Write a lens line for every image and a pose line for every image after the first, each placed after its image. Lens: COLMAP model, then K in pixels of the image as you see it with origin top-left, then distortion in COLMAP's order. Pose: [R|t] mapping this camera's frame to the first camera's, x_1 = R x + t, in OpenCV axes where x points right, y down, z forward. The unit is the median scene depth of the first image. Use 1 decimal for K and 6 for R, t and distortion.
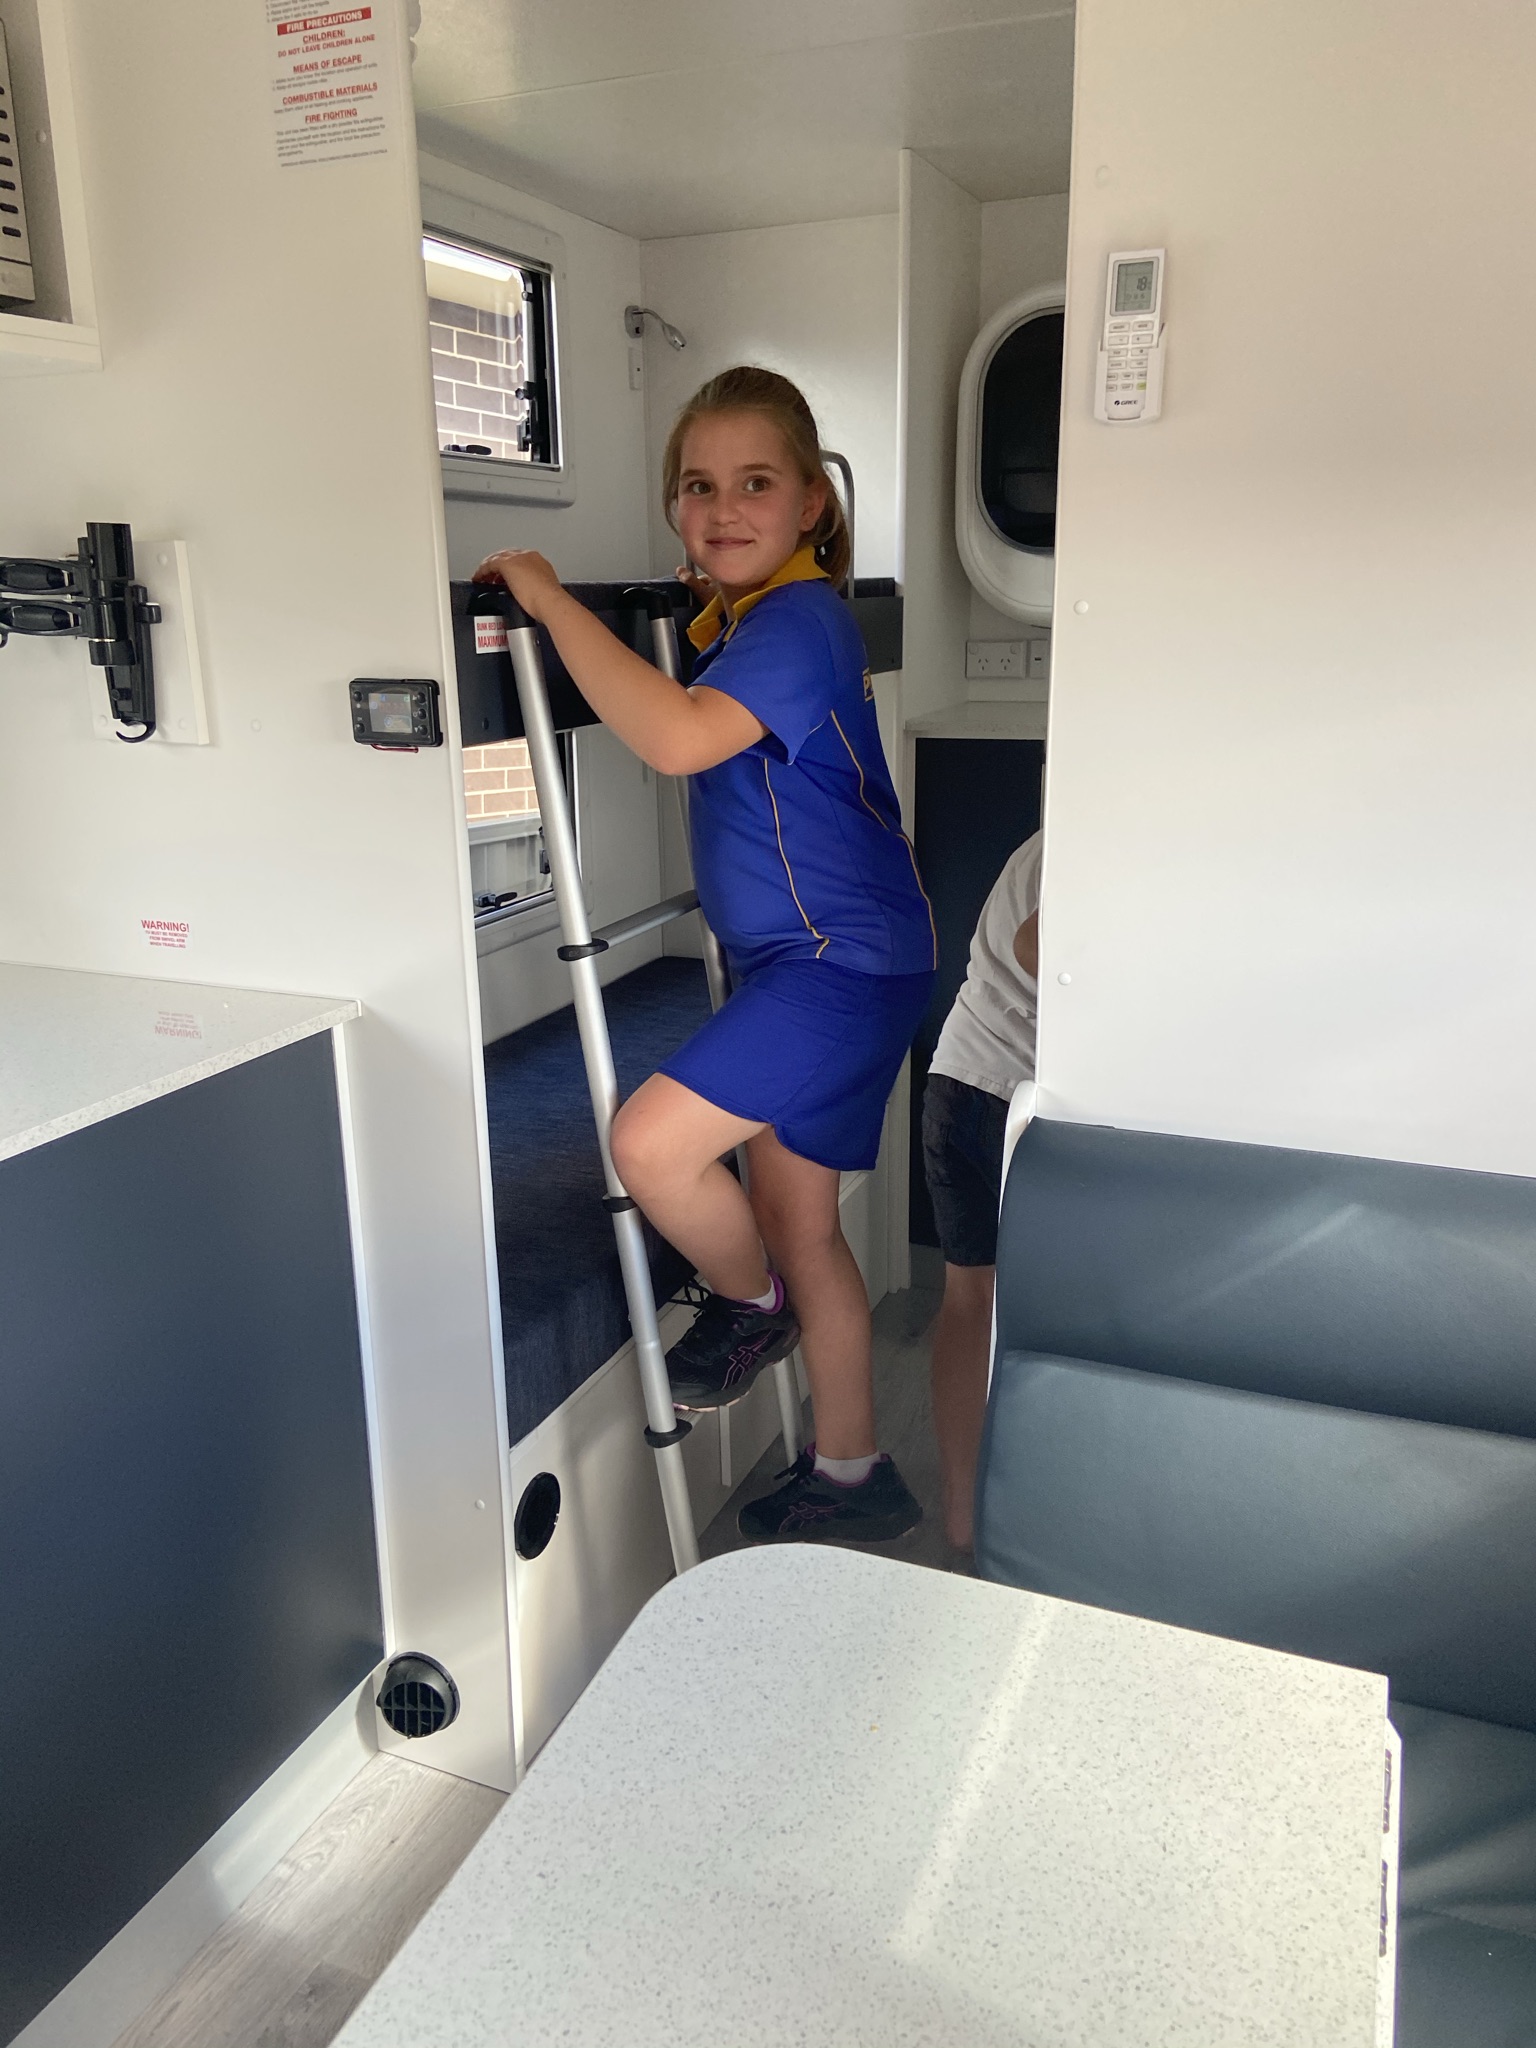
lens RADIAL K [[1541.1, 0, 777.0], [0, 1541.1, 1032.9], [0, 0, 1]] dist [0.065524, -0.104334]
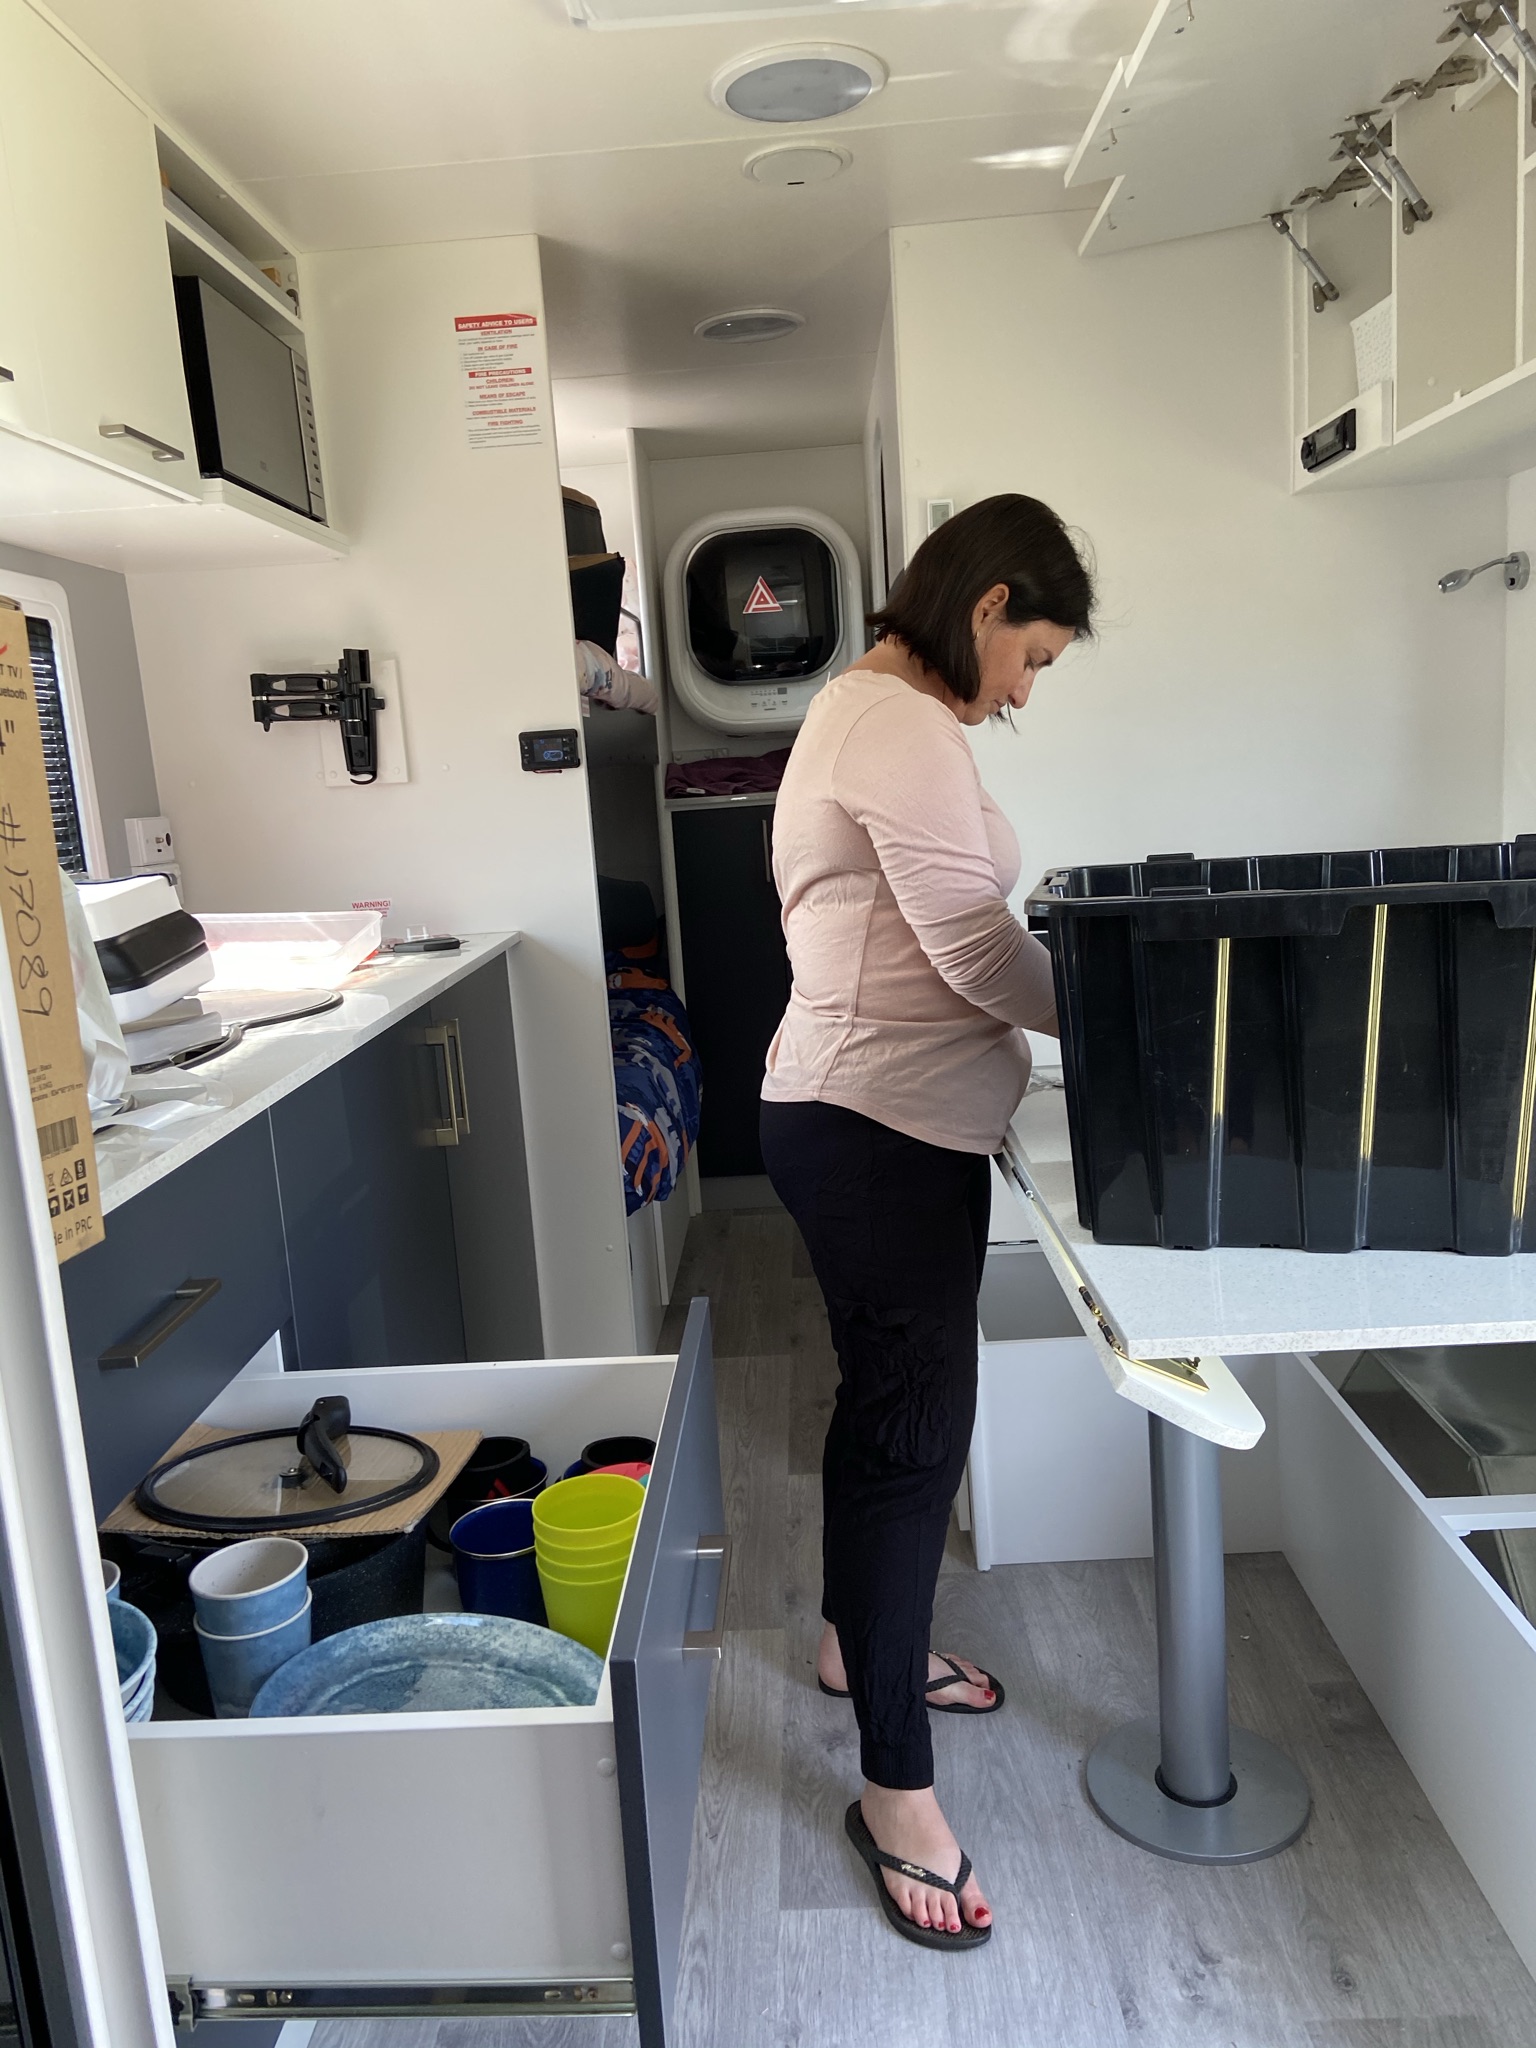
lens RADIAL K [[1541.1, 0, 777.0], [0, 1541.1, 1032.9], [0, 0, 1]] dist [0.065524, -0.104334]
pose [[0.927430, -0.113054, 0.356500, -0.650947], [0.154842, 0.983753, -0.090850, 0.290885], [-0.340437, 0.139458, 0.929868, -0.624443]]
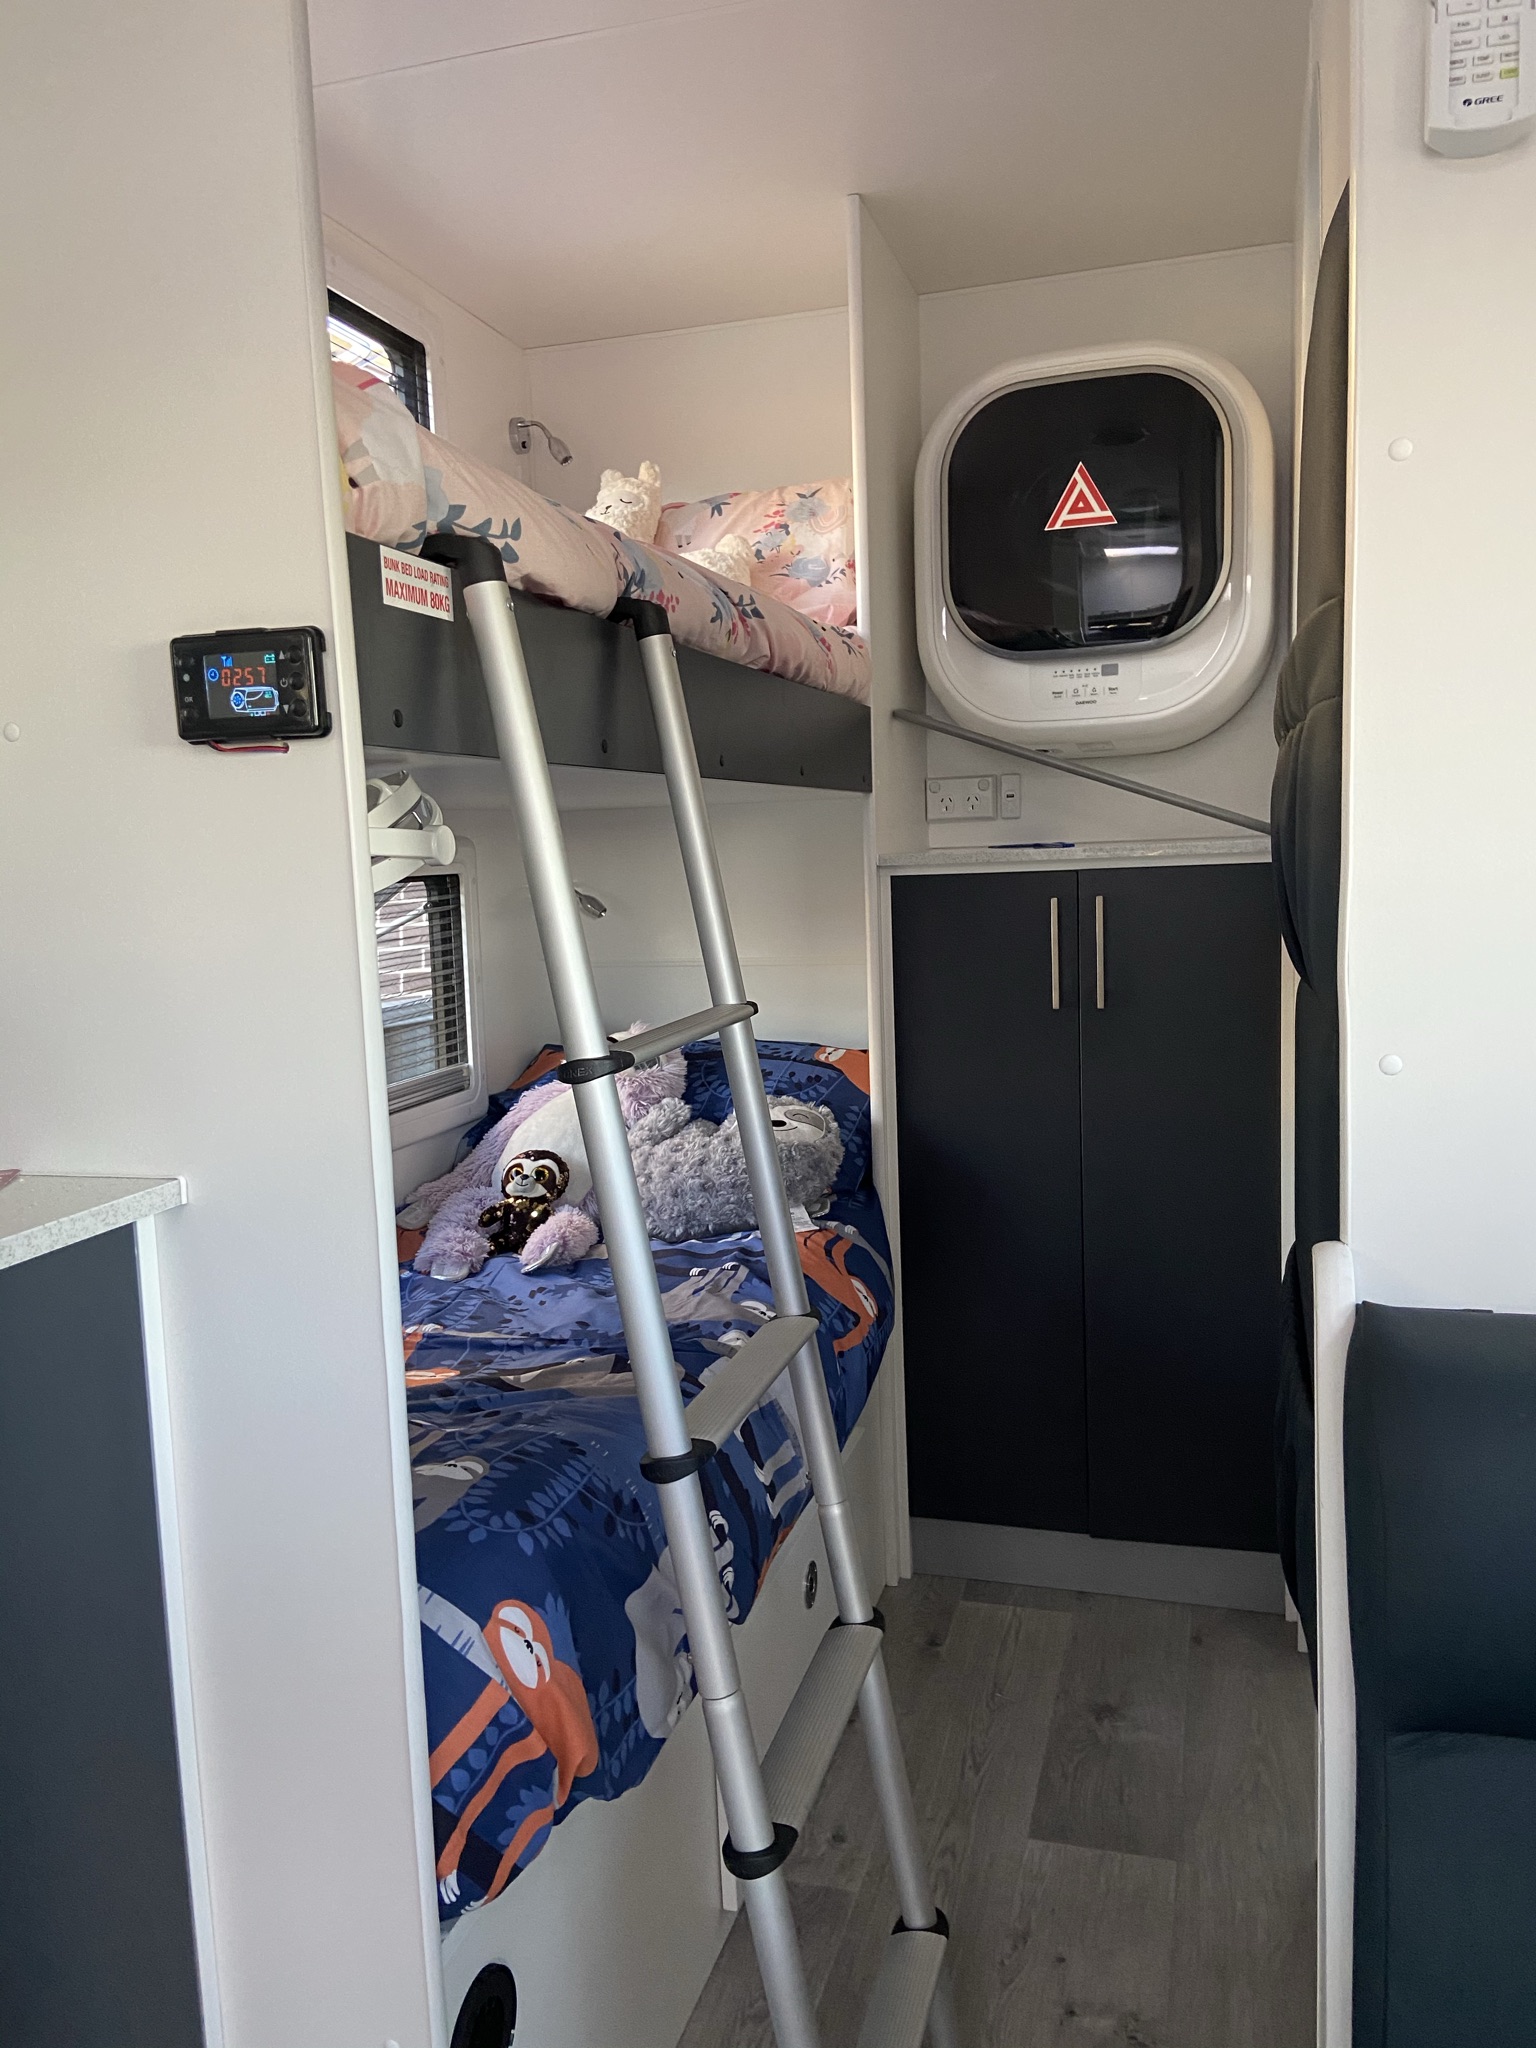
lens RADIAL K [[1541.1, 0, 777.0], [0, 1541.1, 1032.9], [0, 0, 1]] dist [0.065524, -0.104334]
pose [[0.993852, -0.037914, 0.104025, -0.108369], [0.054356, 0.985604, -0.160095, 0.033843], [-0.096458, 0.164765, 0.981605, 0.401430]]
